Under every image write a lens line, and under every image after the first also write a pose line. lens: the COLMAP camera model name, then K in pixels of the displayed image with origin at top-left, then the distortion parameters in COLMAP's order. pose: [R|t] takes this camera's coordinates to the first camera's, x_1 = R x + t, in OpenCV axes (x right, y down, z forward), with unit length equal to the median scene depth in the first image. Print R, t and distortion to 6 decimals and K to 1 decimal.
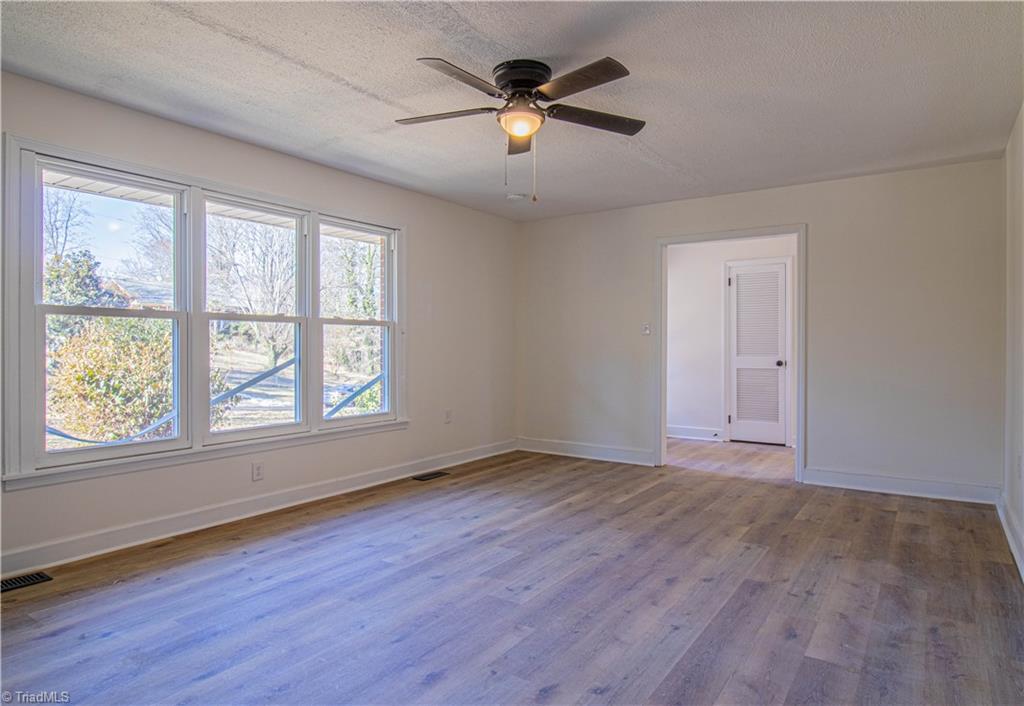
lens RADIAL K [[640.4, 0, 505.9], [0, 640.4, 350.3], [0, 0, 1]] dist [-0.001204, 0.001612]
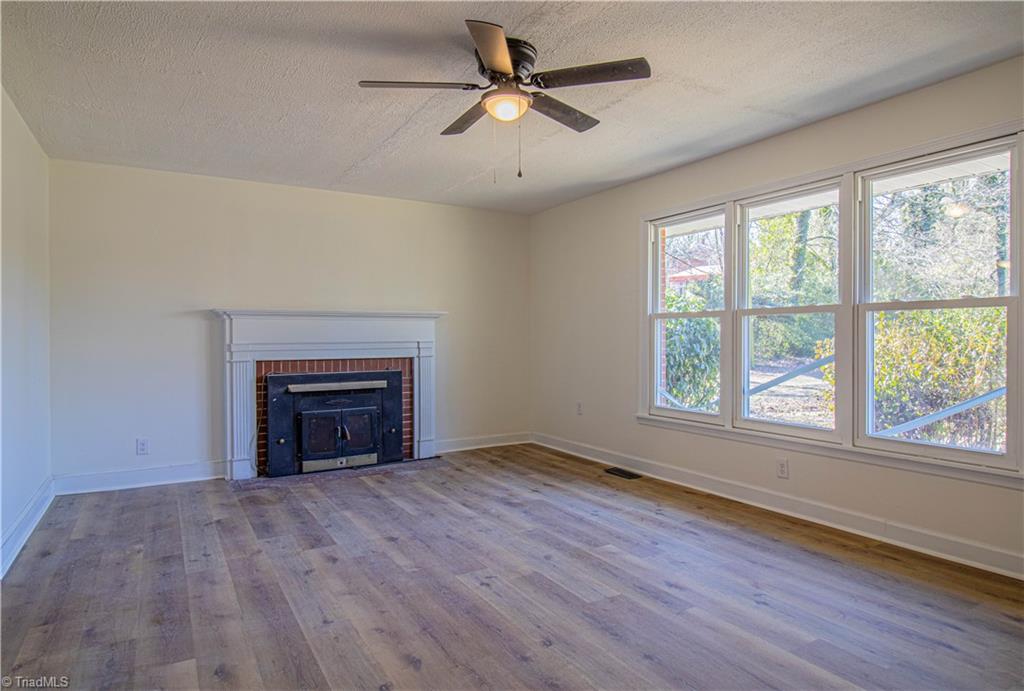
lens RADIAL K [[587.0, 0, 514.0], [0, 587.0, 344.7], [0, 0, 1]] dist [0.009181, -0.003104]
pose [[-0.420820, 0.011953, -0.907065, 0.743276], [-0.003978, 0.999879, 0.015022, -0.014182], [0.907135, 0.009930, -0.420722, 1.257887]]
